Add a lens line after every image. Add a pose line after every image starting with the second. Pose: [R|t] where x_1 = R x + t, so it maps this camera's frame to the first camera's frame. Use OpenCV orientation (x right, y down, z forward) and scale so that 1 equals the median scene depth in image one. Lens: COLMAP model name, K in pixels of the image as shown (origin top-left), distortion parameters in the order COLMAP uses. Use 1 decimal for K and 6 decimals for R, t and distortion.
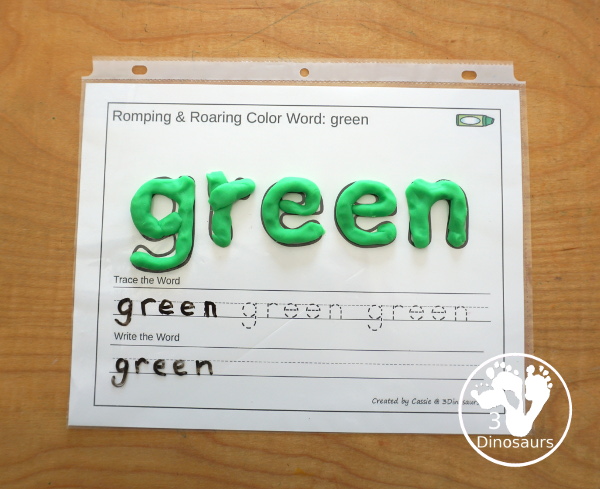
lens RADIAL K [[455.0, 0, 214.3], [0, 455.0, 254.3], [0, 0, 1]] dist [-0.002353, 0.011662]
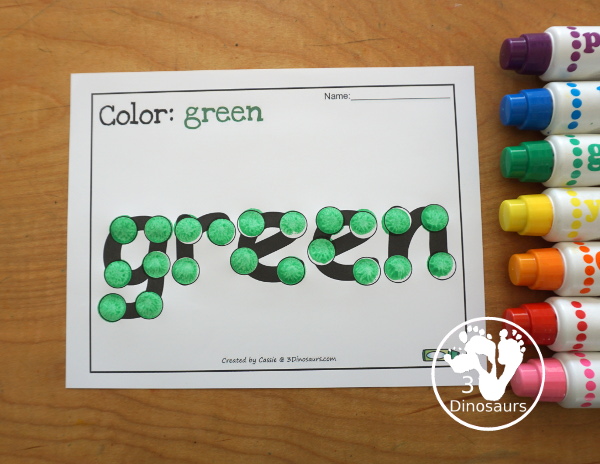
lens RADIAL K [[447.9, 0, 297.8], [0, 447.9, 263.6], [0, 0, 1]] dist [0.000590, 0.013363]
pose [[0.995030, -0.090193, -0.042201, 0.773099], [0.090203, 0.995922, -0.001670, 0.143042], [0.042179, -0.002145, 0.999108, -0.057491]]
